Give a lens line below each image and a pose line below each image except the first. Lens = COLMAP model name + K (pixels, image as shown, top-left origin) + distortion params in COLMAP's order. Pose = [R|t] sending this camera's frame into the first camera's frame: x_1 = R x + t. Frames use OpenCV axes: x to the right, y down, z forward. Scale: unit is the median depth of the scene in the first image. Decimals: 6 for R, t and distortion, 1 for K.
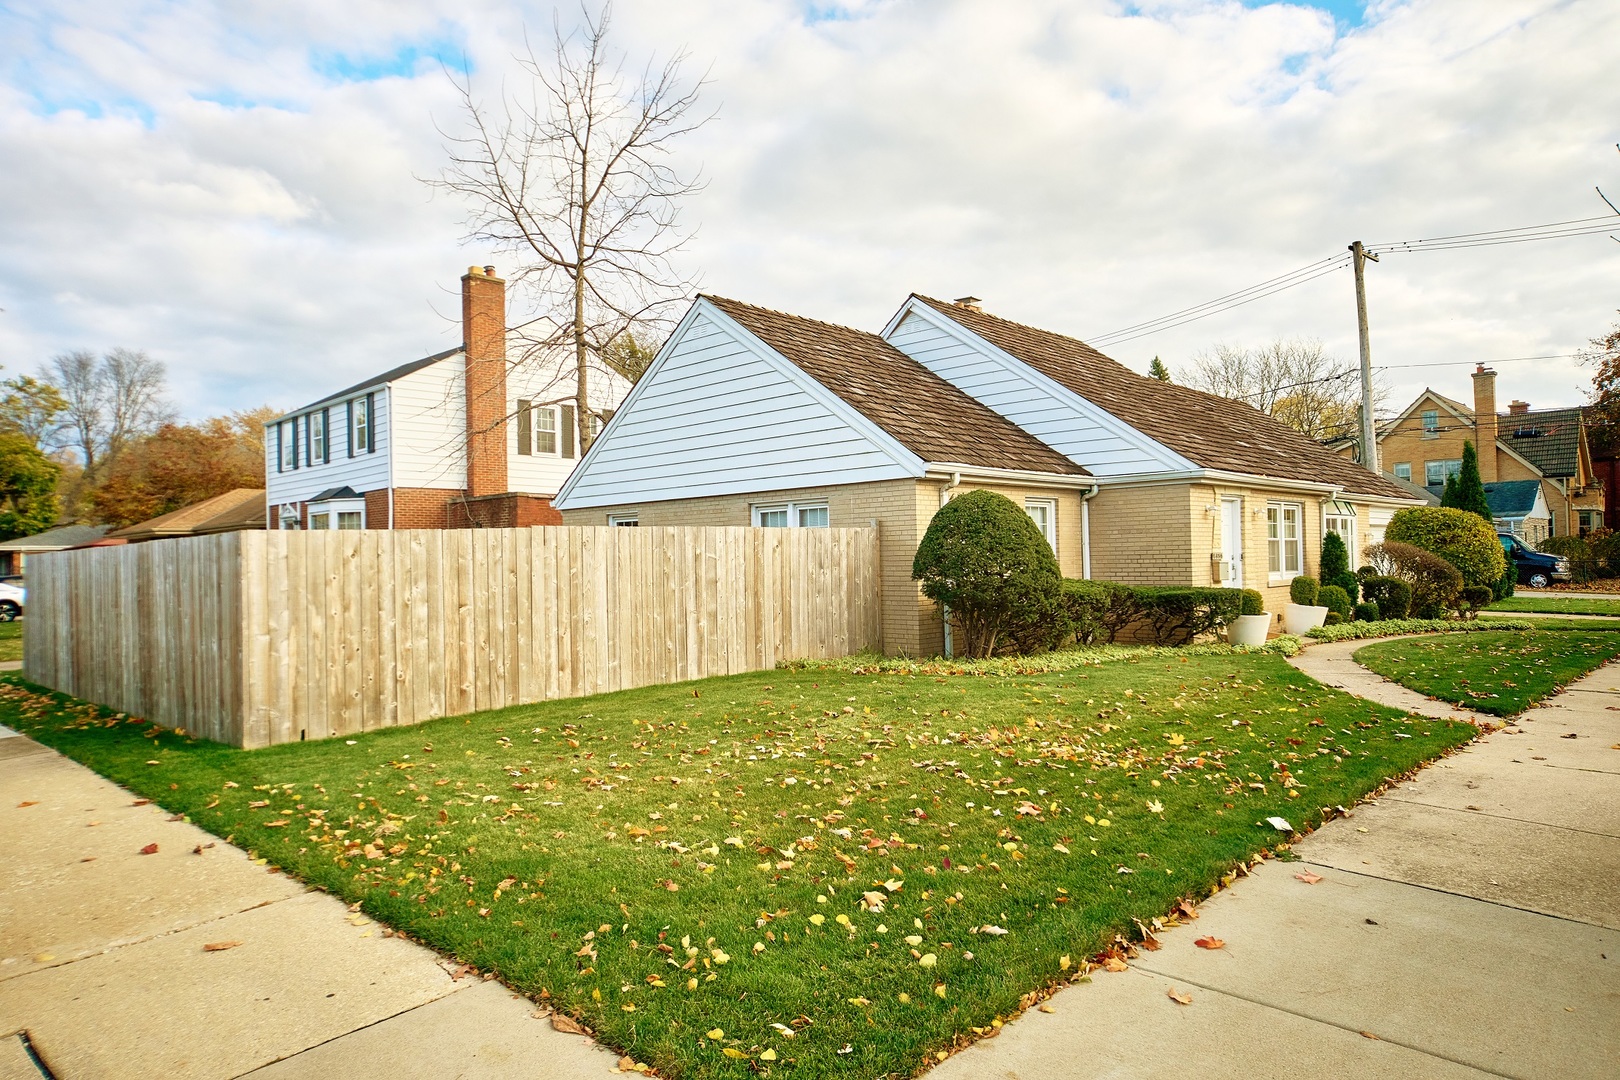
lens RADIAL K [[1017.3, 0, 810.6], [0, 1017.3, 542.7], [0, 0, 1]] dist [0.007893, 0.000254]
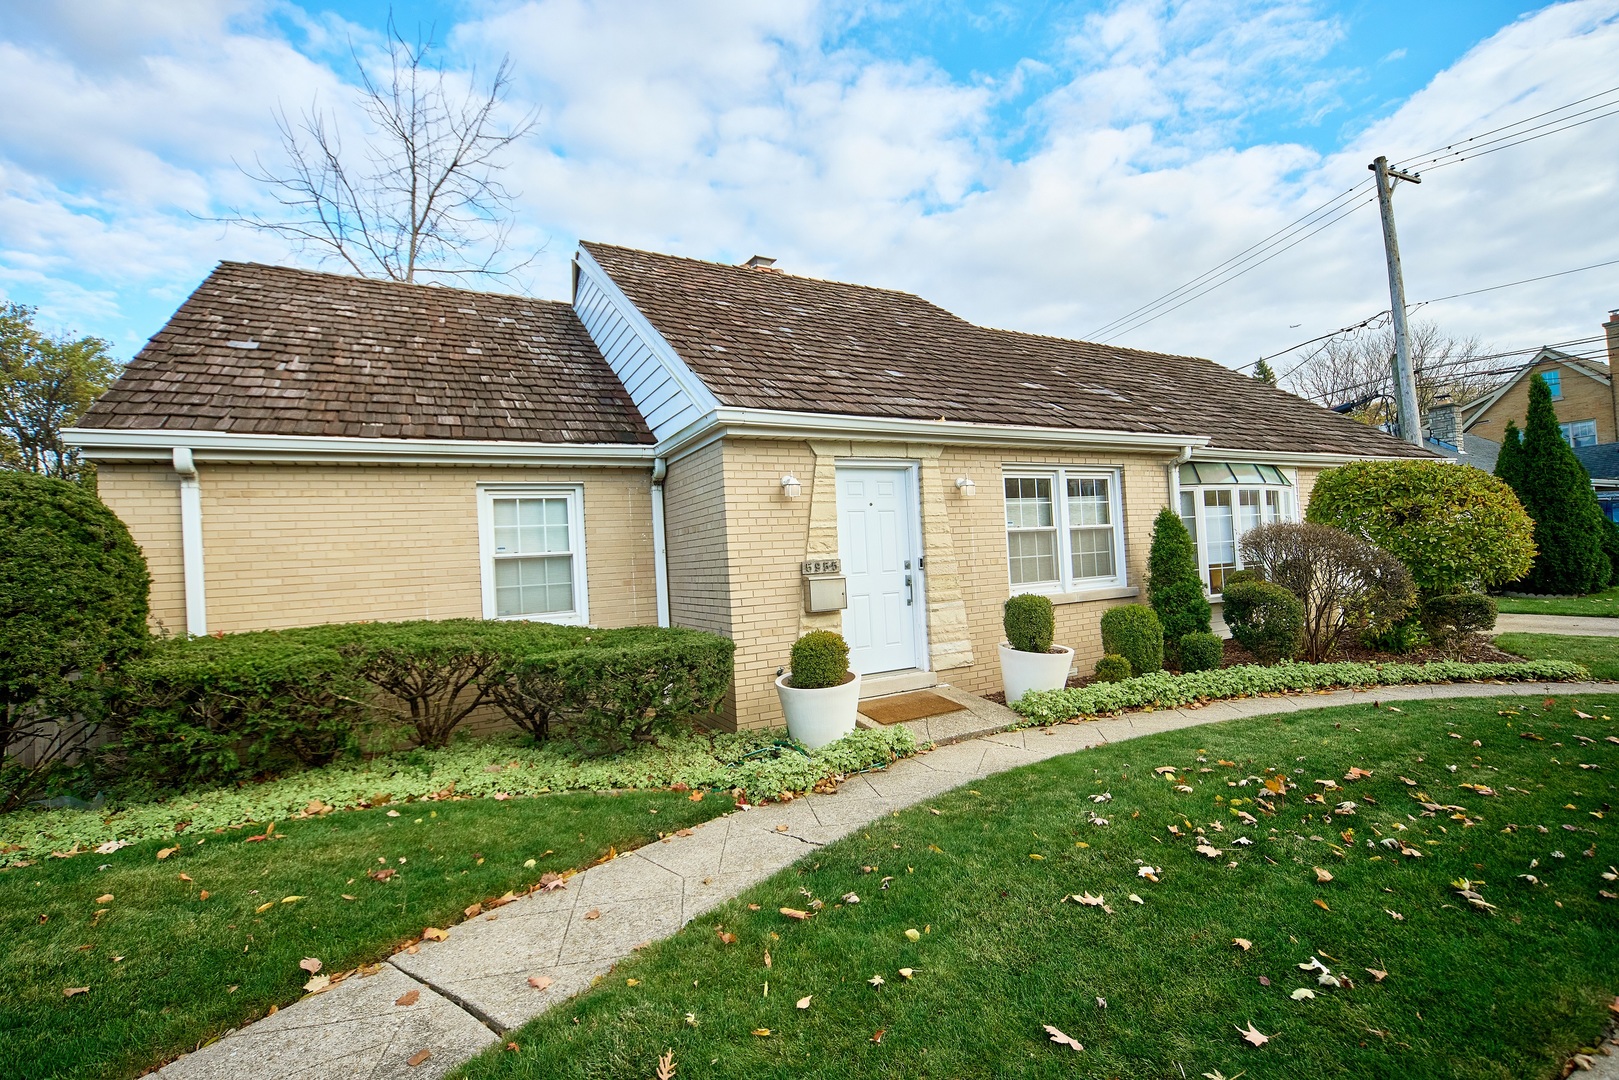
lens RADIAL K [[715.0, 0, 812.2], [0, 715.0, 542.0], [0, 0, 1]] dist [-0.002793, 0.000125]
pose [[0.954492, -0.042586, -0.295179, 0.429316], [0.042558, 0.999073, -0.006521, 0.001628], [0.295183, -0.006339, 0.955420, 0.522095]]
